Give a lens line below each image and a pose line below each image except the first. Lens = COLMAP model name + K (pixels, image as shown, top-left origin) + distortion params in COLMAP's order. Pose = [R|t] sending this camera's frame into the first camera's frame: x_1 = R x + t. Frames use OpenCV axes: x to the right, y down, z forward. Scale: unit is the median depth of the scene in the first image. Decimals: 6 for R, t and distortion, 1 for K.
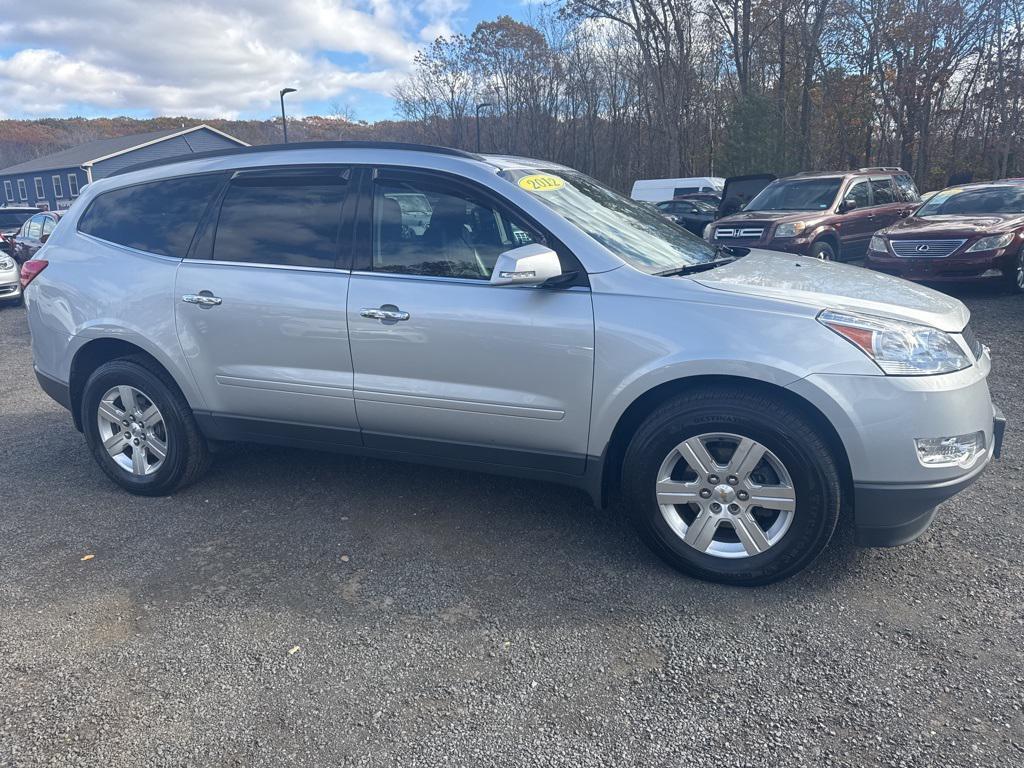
lens RADIAL K [[744.1, 0, 508.5], [0, 744.1, 378.8], [0, 0, 1]] dist [0.035634, -0.042560]
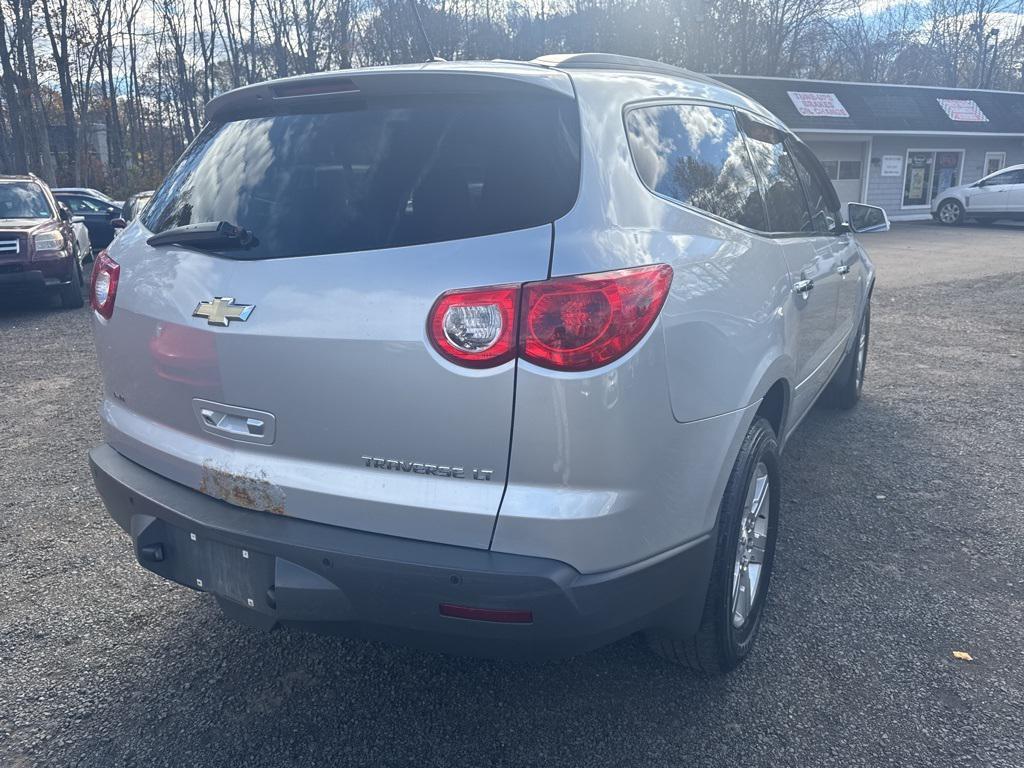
lens RADIAL K [[744.1, 0, 508.5], [0, 744.1, 378.8], [0, 0, 1]] dist [0.035634, -0.042560]
pose [[0.112655, -0.207442, 0.971739, -1.177555], [0.247088, 0.953093, 0.174817, -0.220073], [-0.962422, 0.220411, 0.158627, 1.194536]]
